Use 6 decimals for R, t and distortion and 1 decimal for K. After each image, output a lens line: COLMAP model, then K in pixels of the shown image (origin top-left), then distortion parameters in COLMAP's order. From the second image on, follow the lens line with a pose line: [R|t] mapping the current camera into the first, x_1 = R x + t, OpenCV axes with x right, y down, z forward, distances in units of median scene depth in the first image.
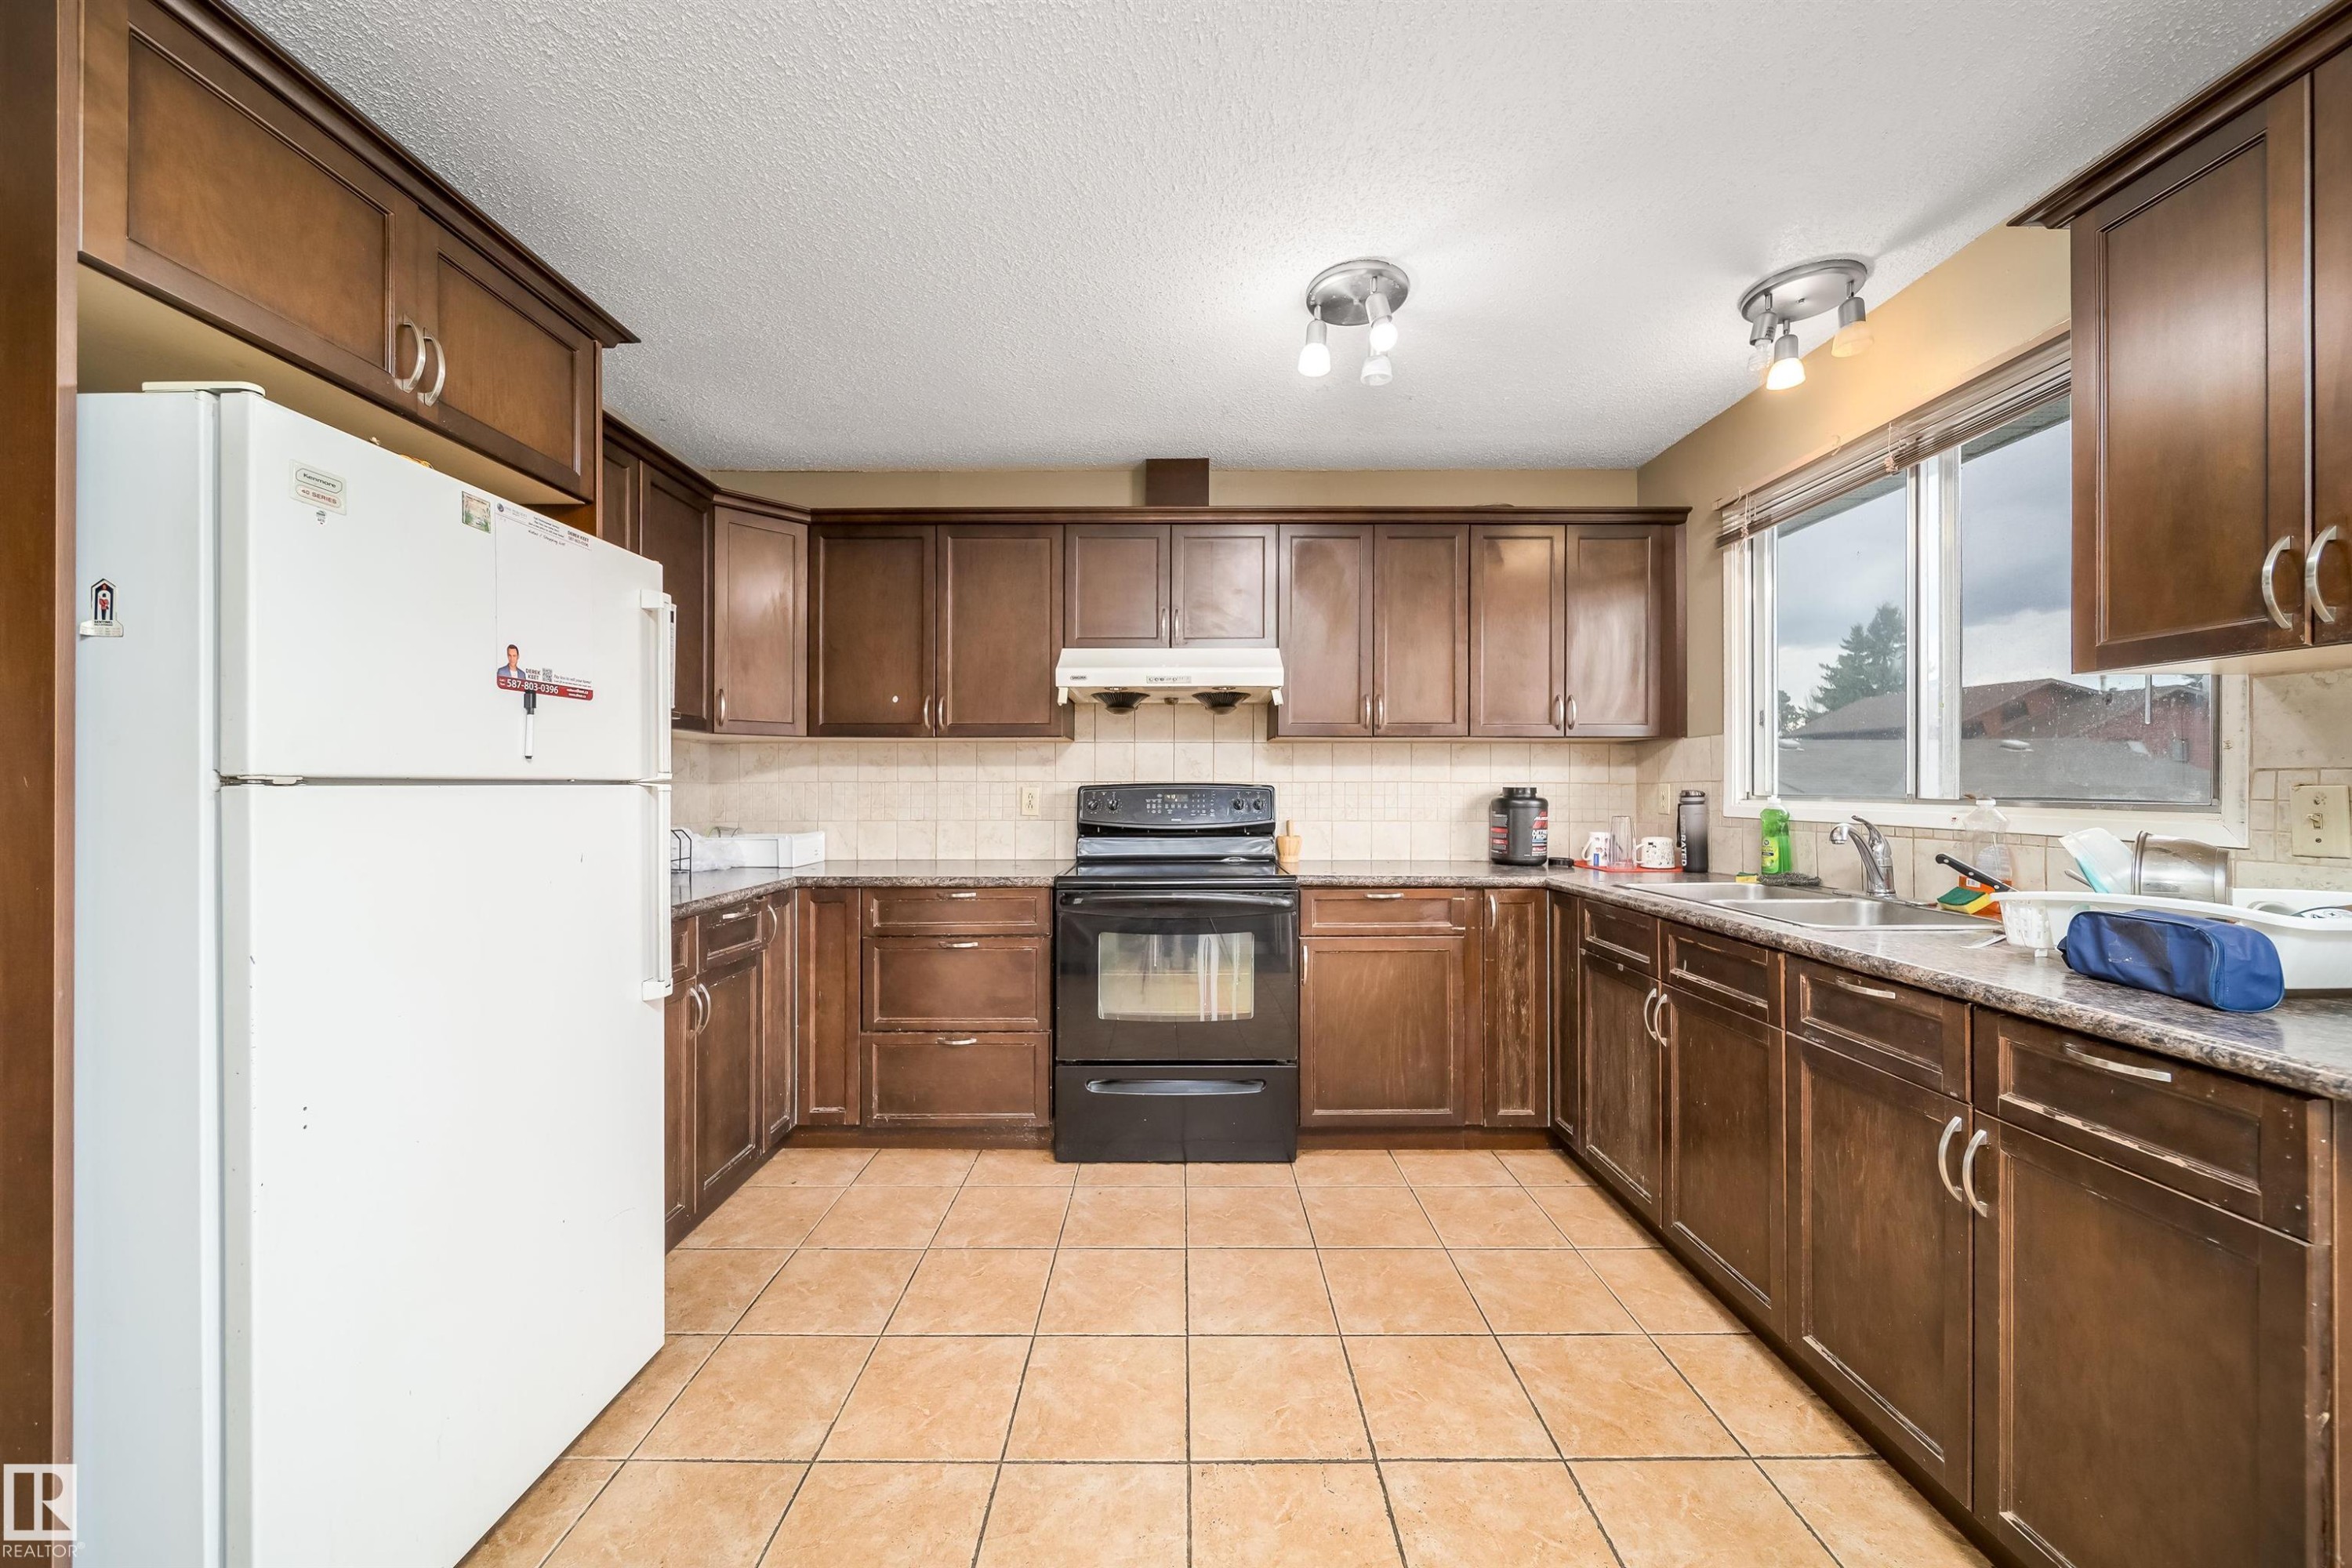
lens RADIAL K [[836.6, 0, 1180.1], [0, 836.6, 784.7], [0, 0, 1]] dist [-0.001129, -0.000351]
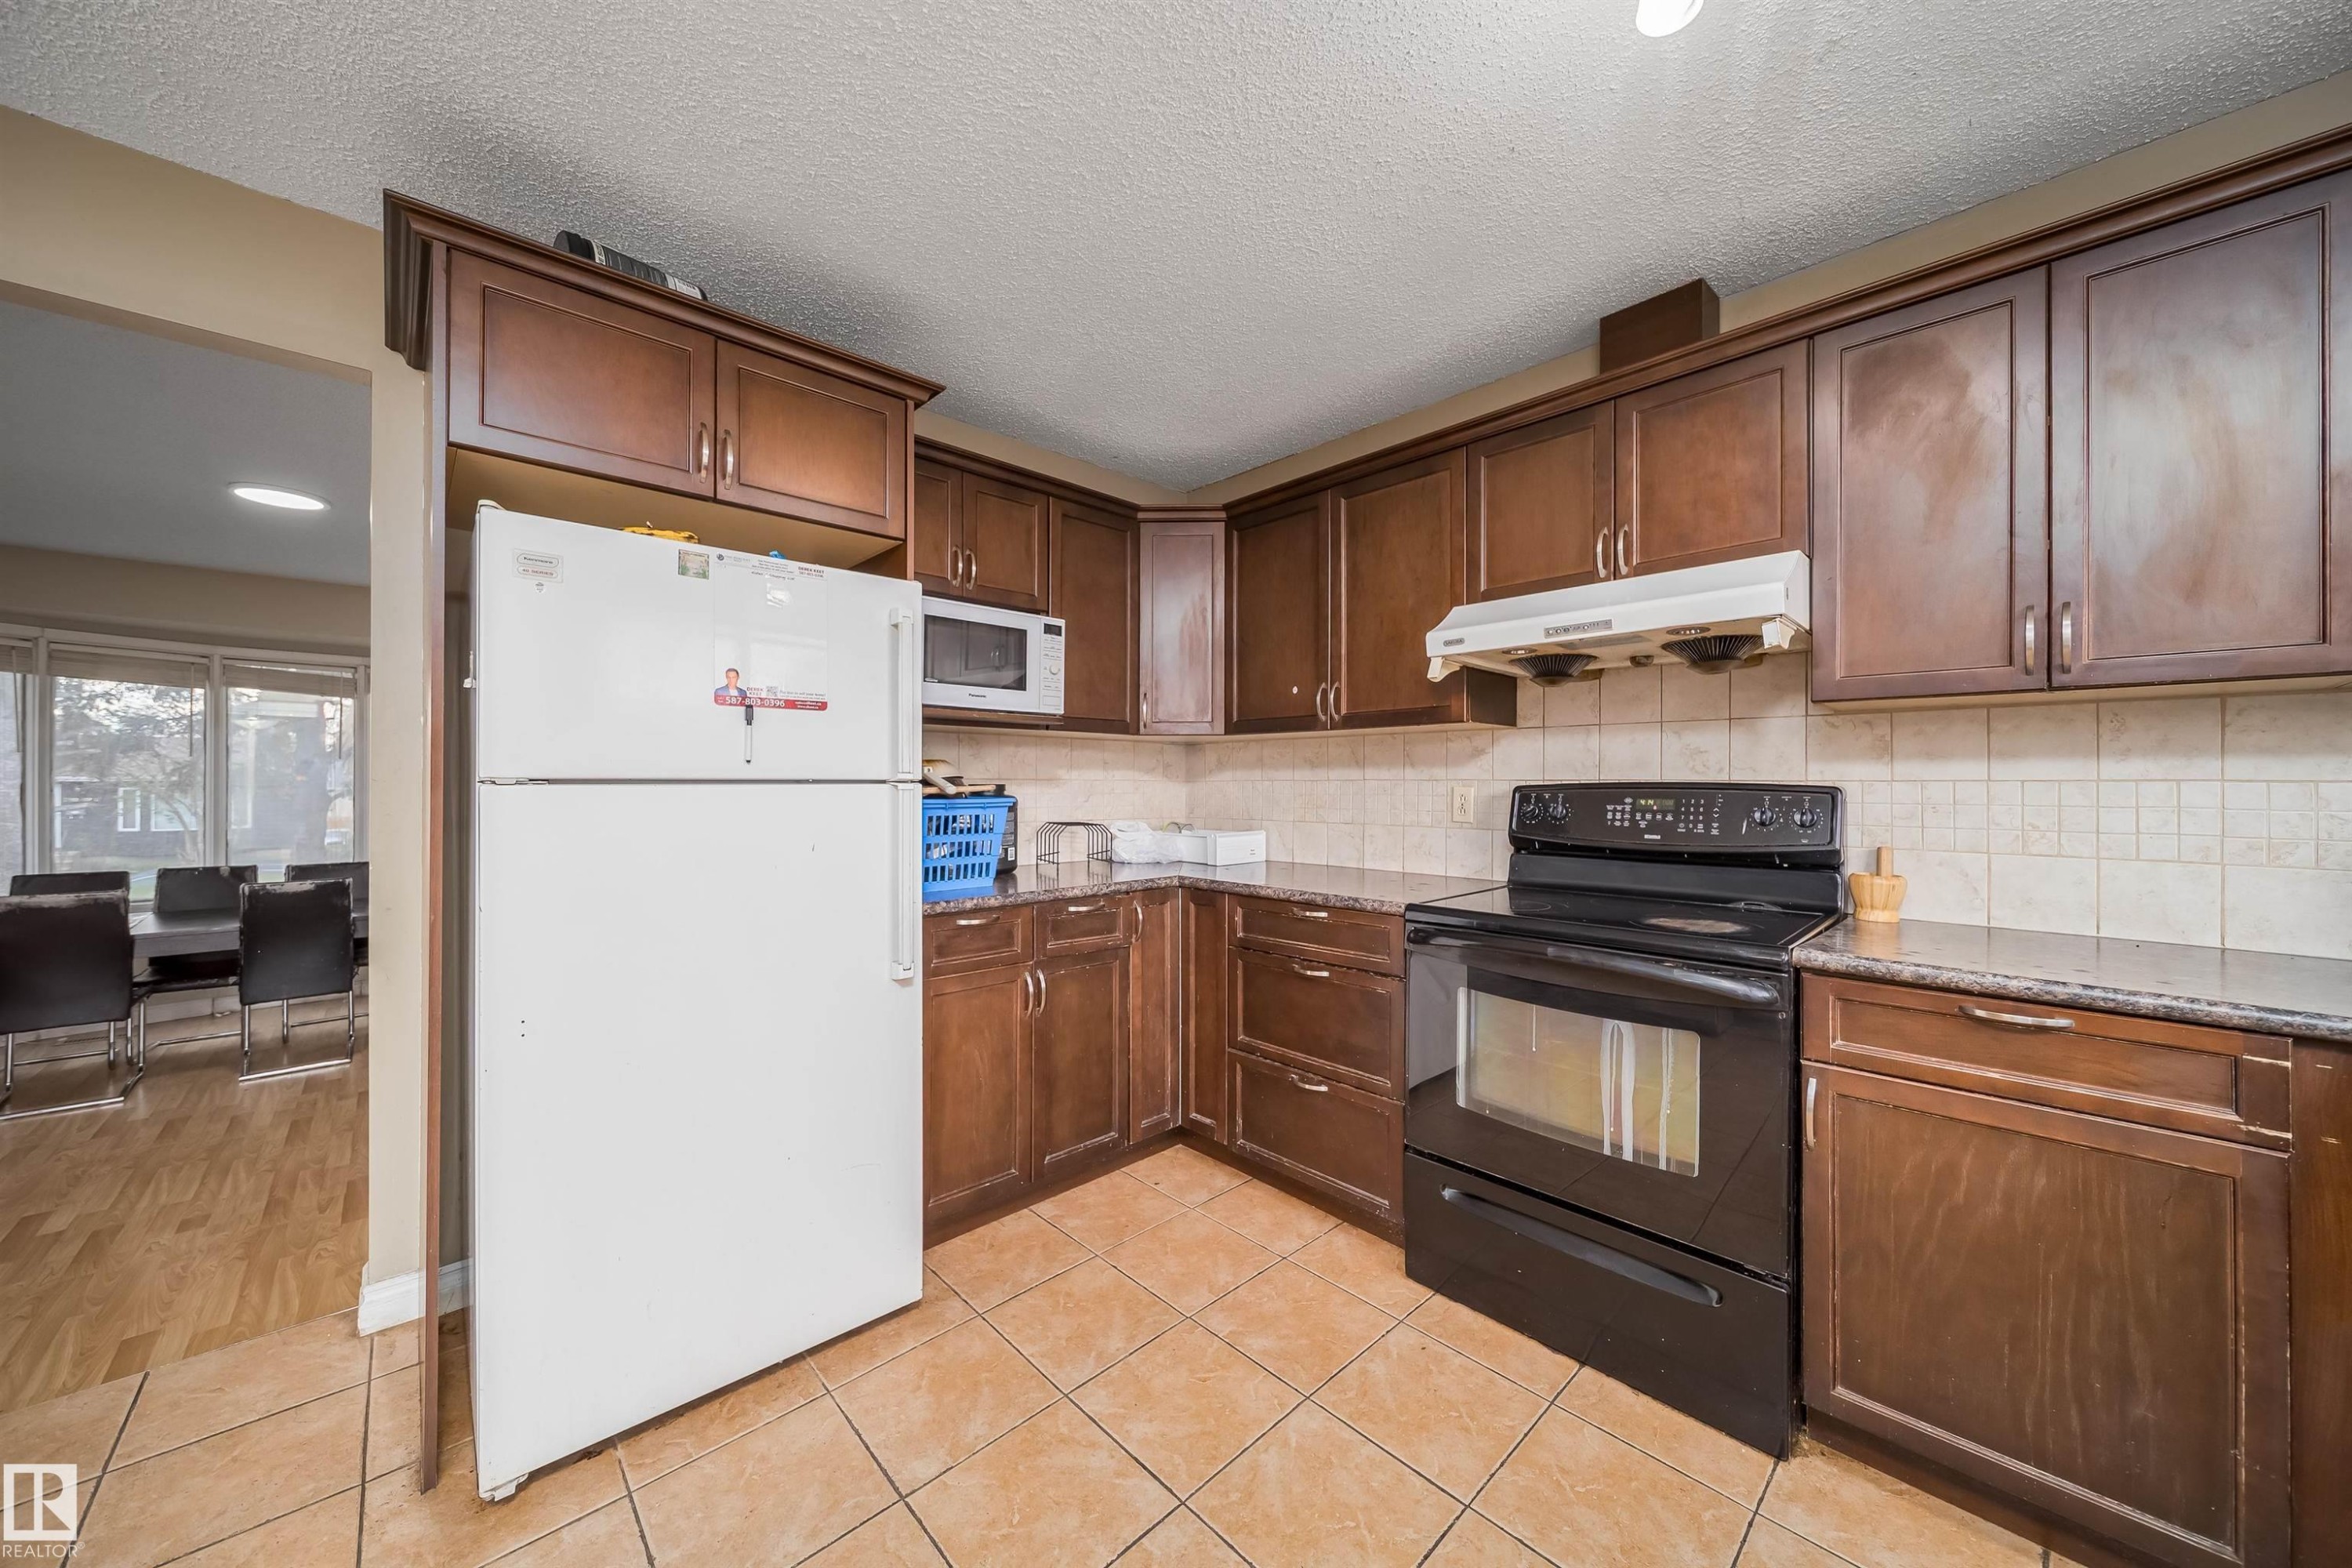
lens RADIAL K [[828.1, 0, 1182.7], [0, 828.1, 776.3], [0, 0, 1]] dist [-0.000732, -0.000230]
pose [[0.690642, -0.003461, -0.723188, 0.260149], [-0.001403, 0.999980, -0.006126, -0.002467], [0.723195, 0.005246, 0.690624, 0.324439]]
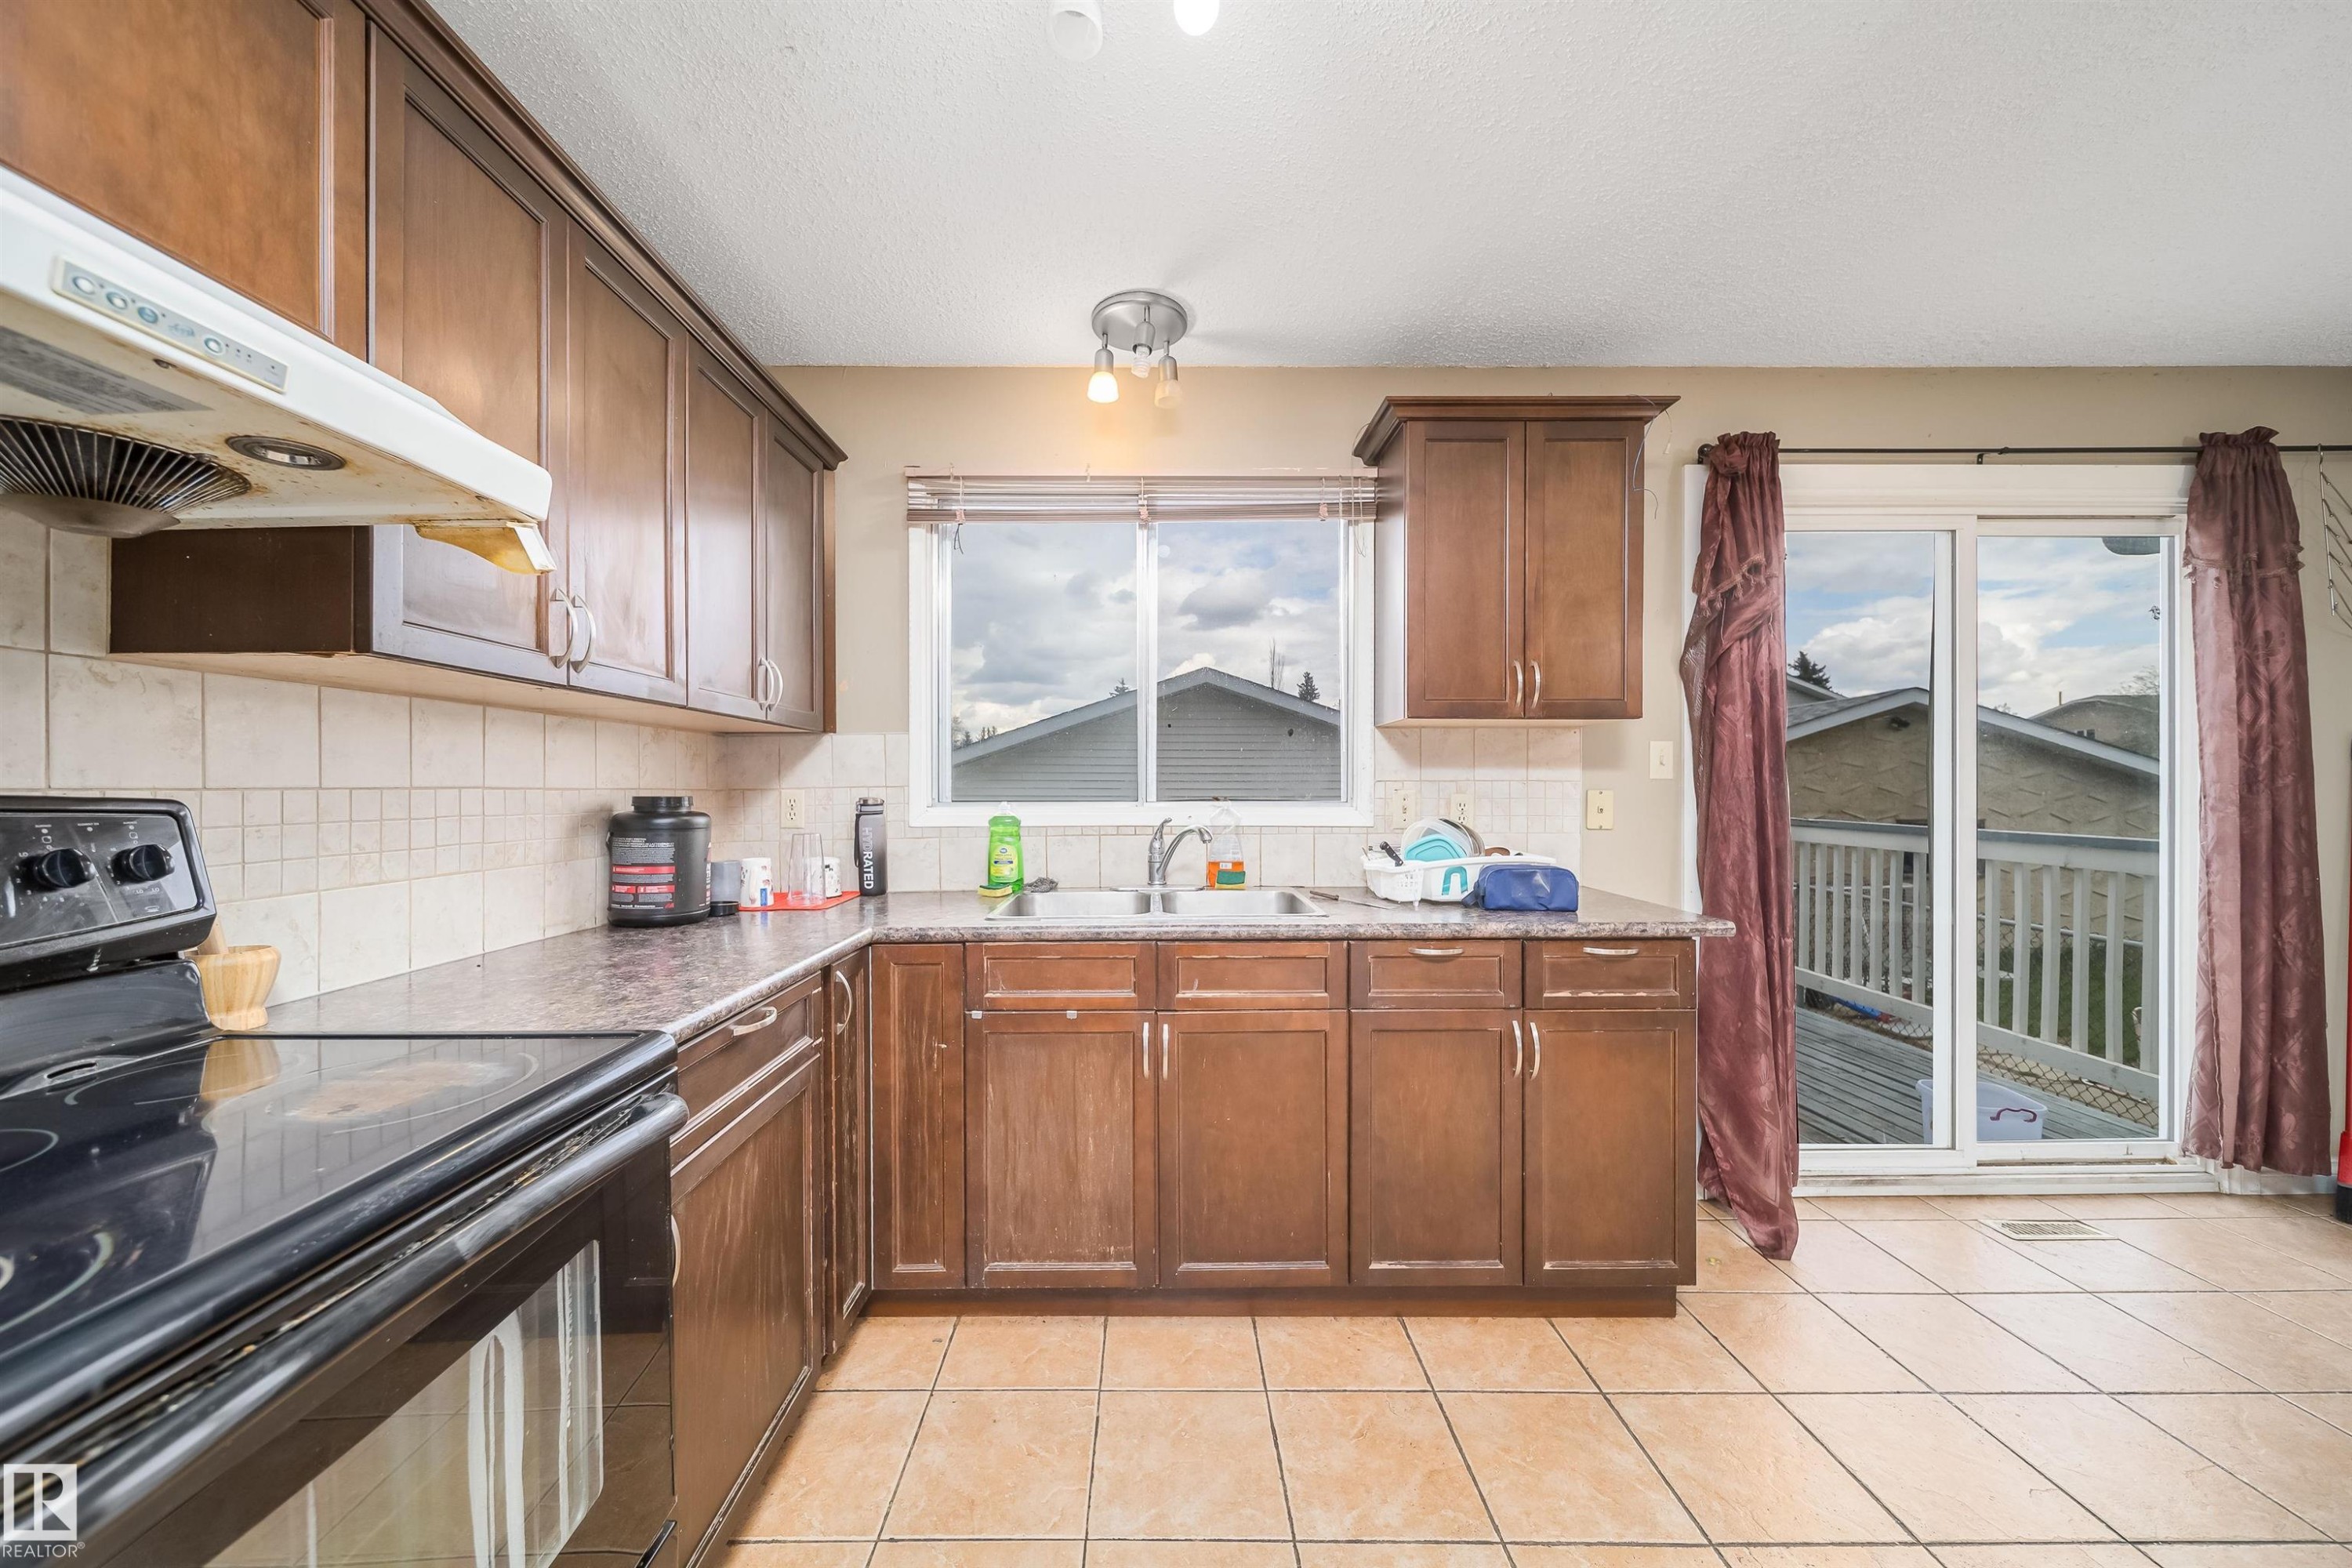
lens RADIAL K [[841.7, 0, 1159.8], [0, 841.7, 788.6], [0, 0, 1]] dist [-0.000954, -0.000094]
pose [[-0.004111, -0.002703, 0.999988, -0.249547], [0.001692, 0.999995, 0.002710, -0.004206], [-0.999990, 0.001703, -0.004106, 0.774120]]
